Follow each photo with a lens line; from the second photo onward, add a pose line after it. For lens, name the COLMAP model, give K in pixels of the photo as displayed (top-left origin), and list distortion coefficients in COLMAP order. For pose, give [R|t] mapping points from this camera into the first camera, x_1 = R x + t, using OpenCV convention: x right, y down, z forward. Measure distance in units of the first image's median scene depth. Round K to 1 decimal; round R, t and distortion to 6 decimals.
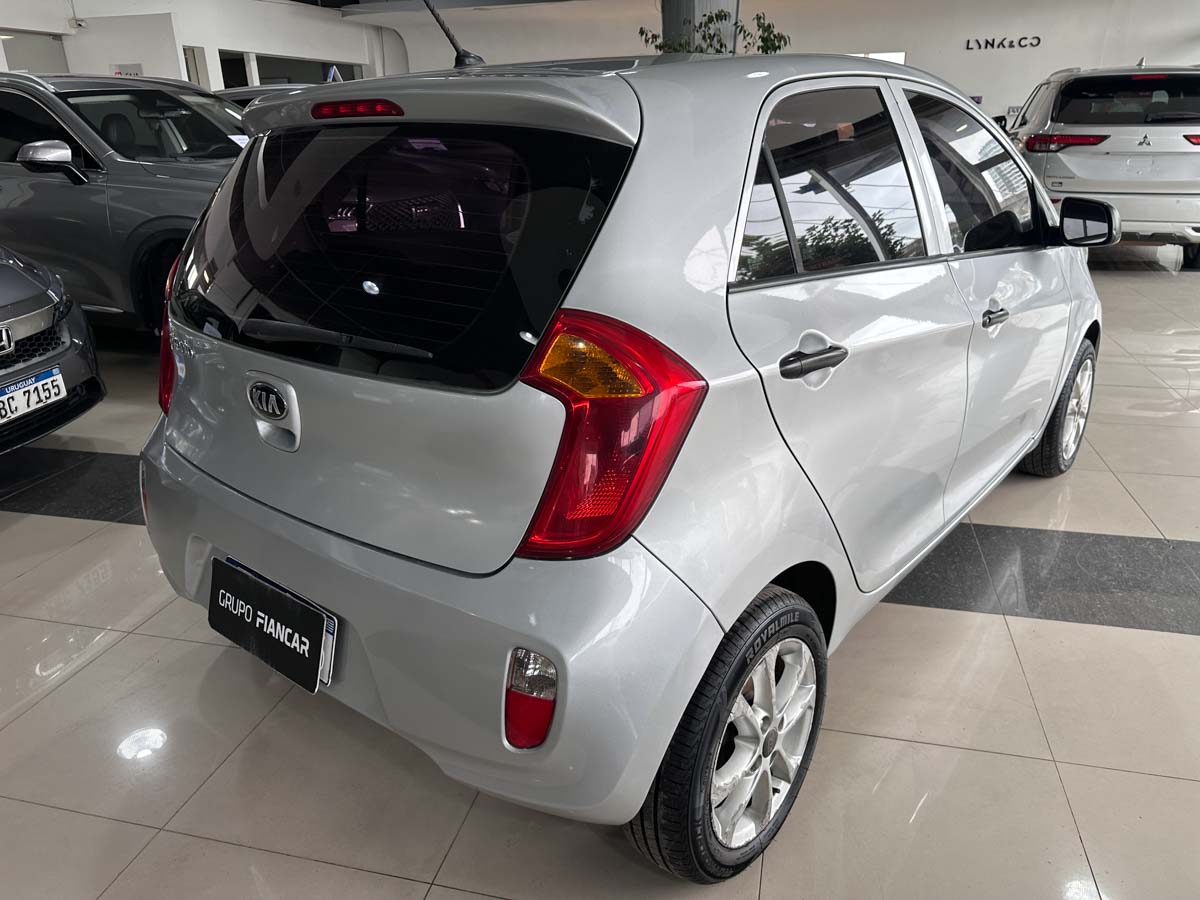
lens RADIAL K [[865.1, 0, 593.2], [0, 865.1, 434.7], [0, 0, 1]] dist [0.061649, -0.058998]
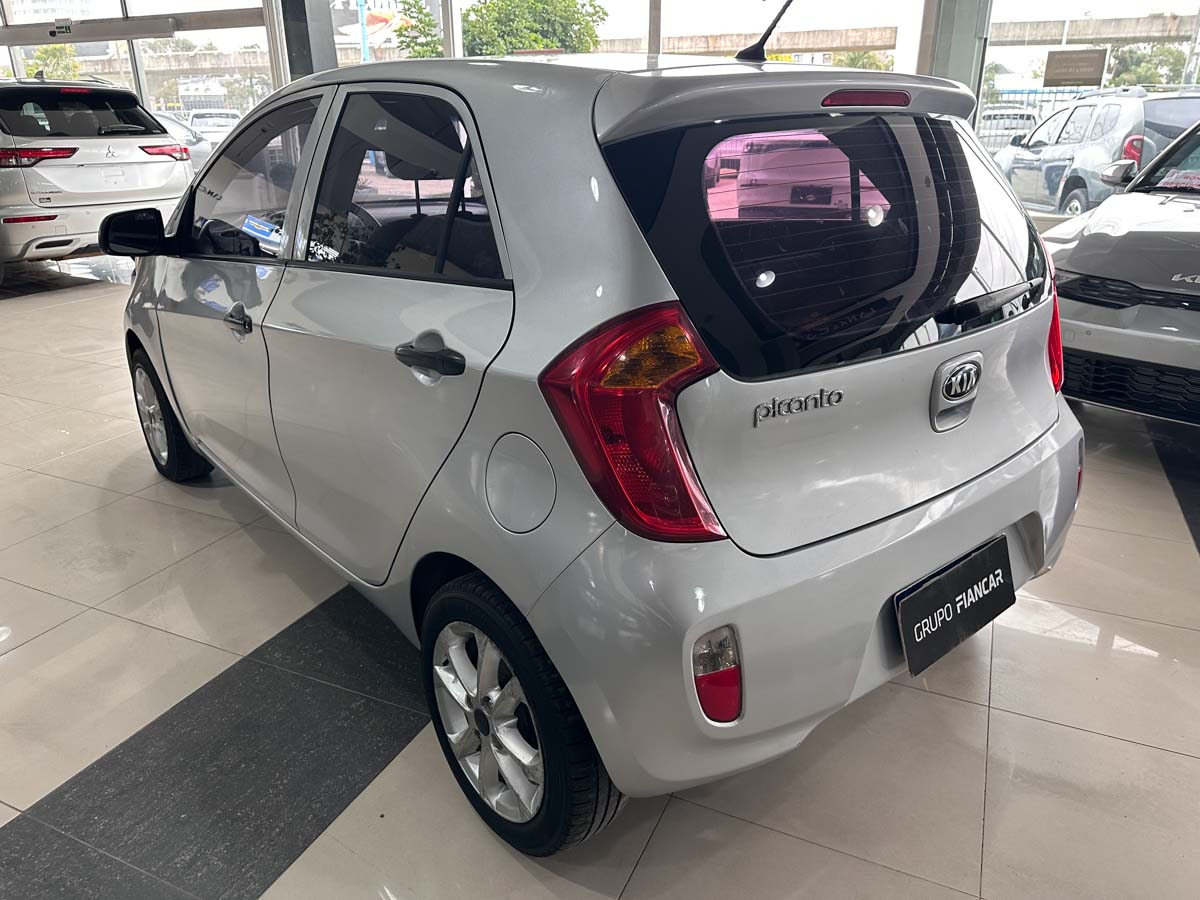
lens RADIAL K [[850.0, 0, 600.0], [0, 850.0, 450.0], [0, 0, 1]] dist [0.009245, -0.006729]
pose [[0.178705, -0.338723, 0.923759, -1.243953], [0.335279, 0.903645, 0.266486, -0.332580], [-0.925015, 0.262095, 0.275052, 1.020270]]
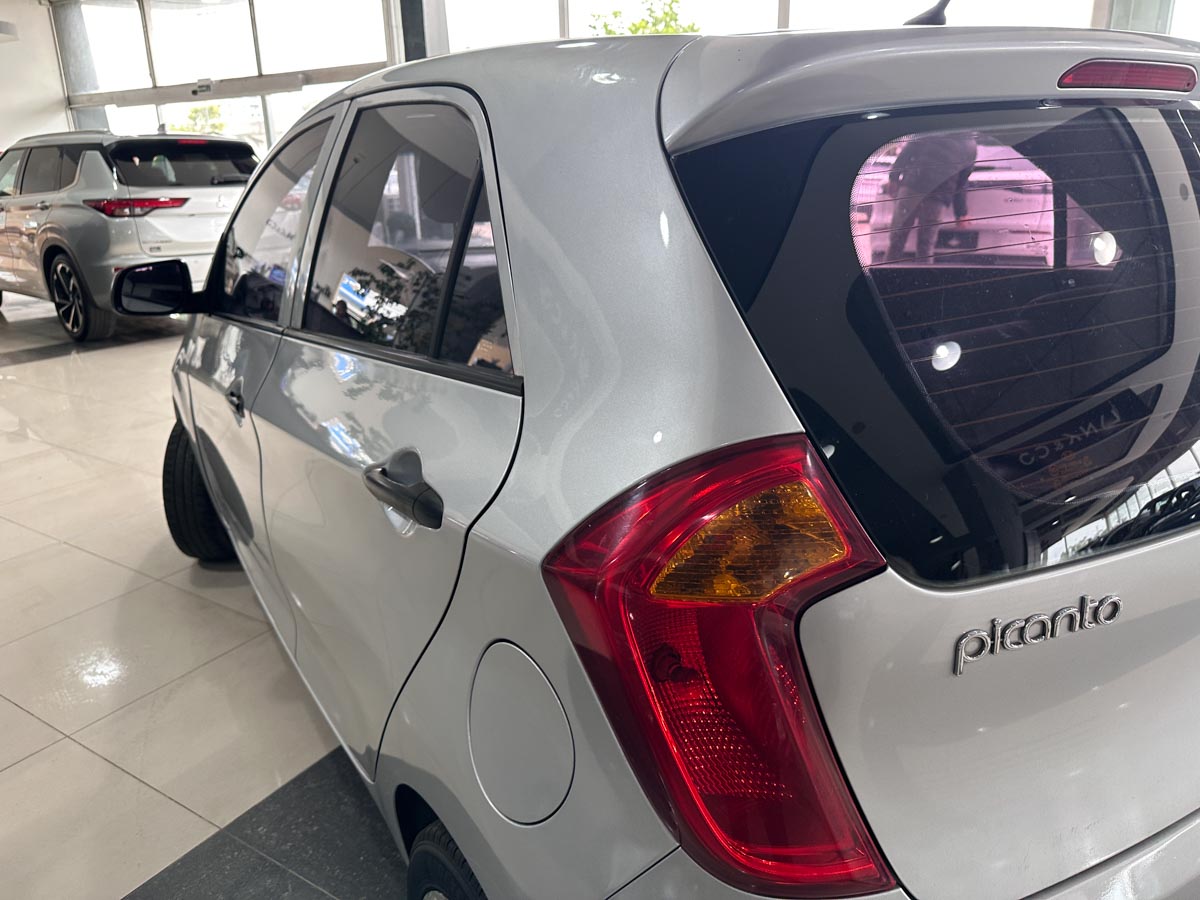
lens RADIAL K [[837.9, 0, 600.3], [0, 837.9, 441.9], [0, 0, 1]] dist [0.066392, -0.043430]
pose [[0.309054, -0.280148, 0.908847, -0.896565], [0.341180, 0.924679, 0.169010, -0.323977], [-0.887740, 0.257847, 0.381357, 1.062350]]
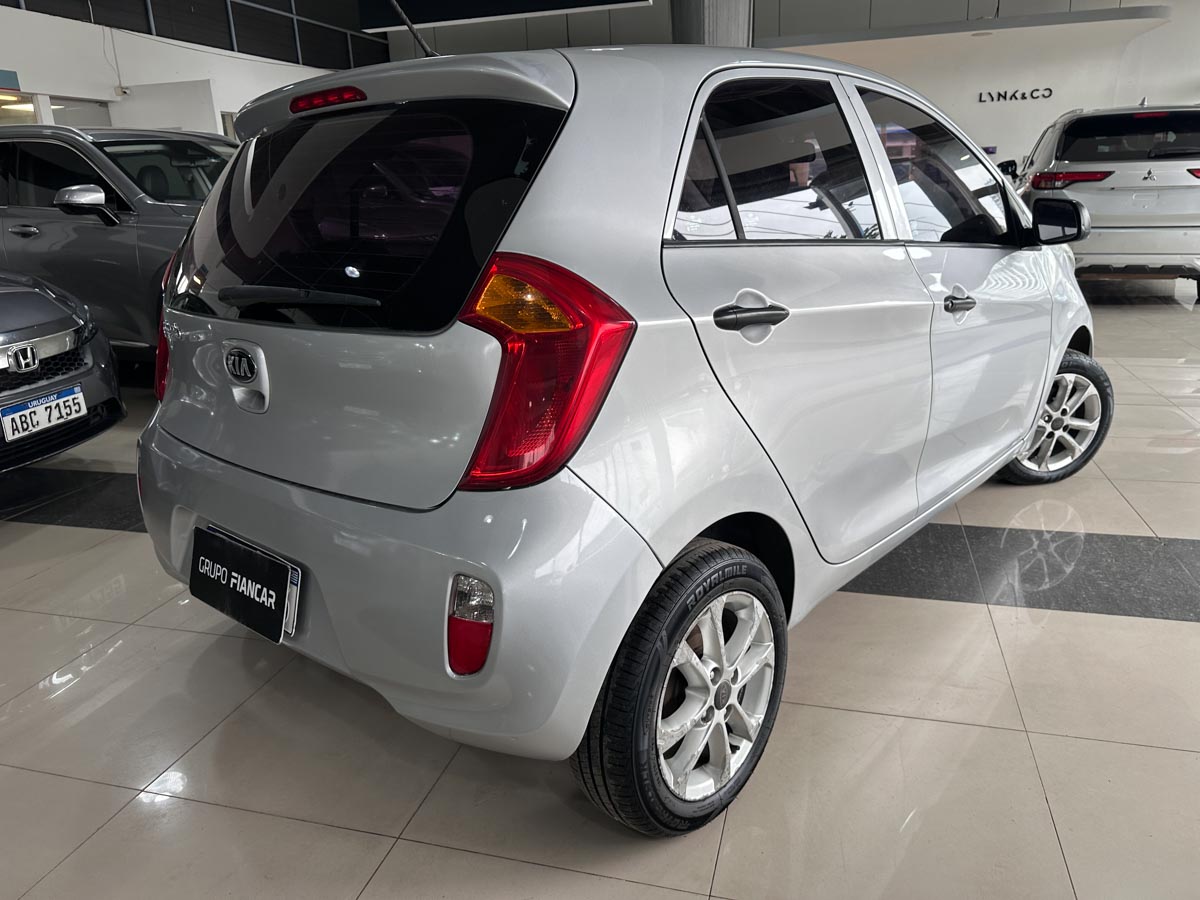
lens RADIAL K [[867.3, 0, 600.5], [0, 867.3, 431.1], [0, 0, 1]] dist [0.041822, -0.046263]
pose [[0.999369, -0.011889, -0.033472, 0.089750], [0.009390, 0.997227, -0.073826, 0.110780], [0.034257, 0.073466, 0.996709, -0.036549]]
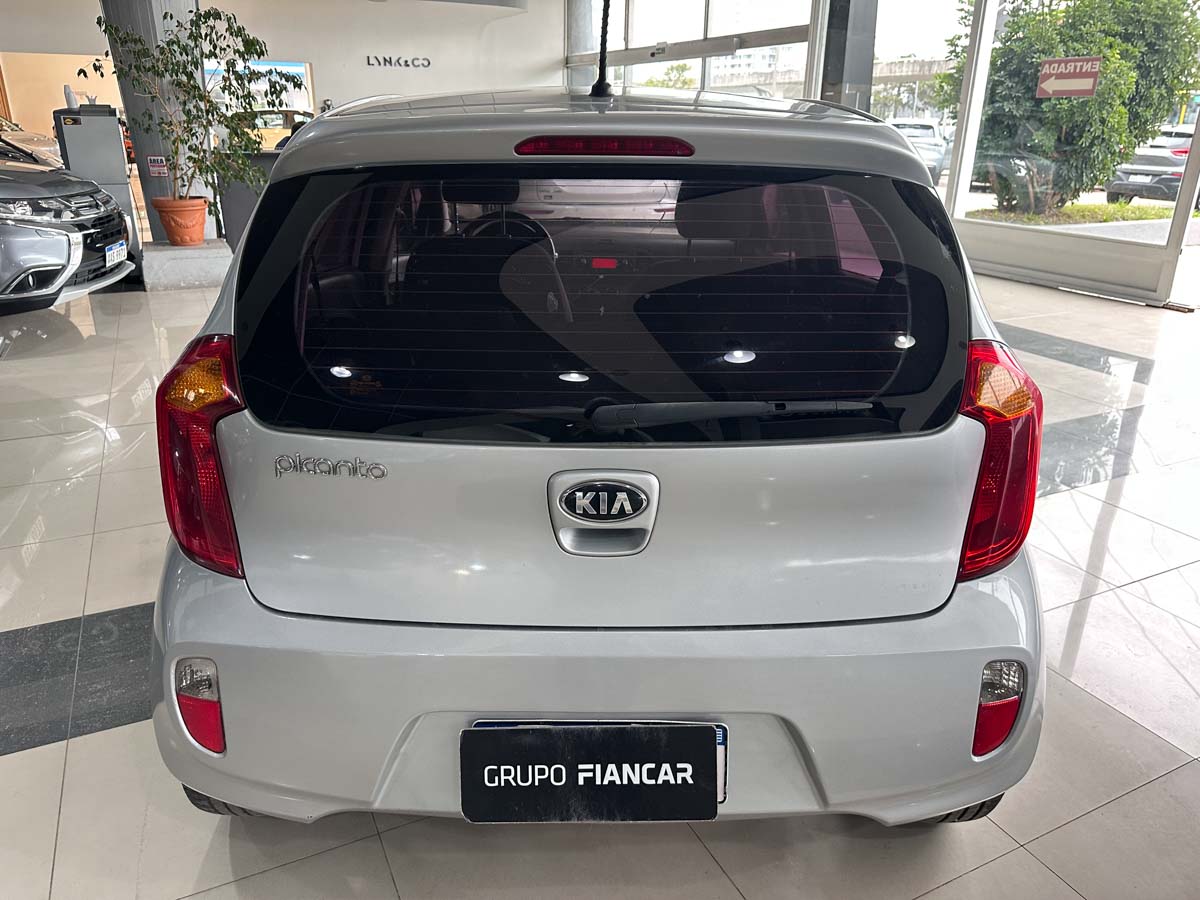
lens RADIAL K [[865.1, 0, 593.2], [0, 865.1, 434.7], [0, 0, 1]] dist [0.061649, -0.058998]
pose [[0.757372, -0.186881, 0.625670, -0.784850], [0.189468, 0.979843, 0.063318, -0.137762], [-0.624892, 0.070589, 0.777514, 0.333215]]
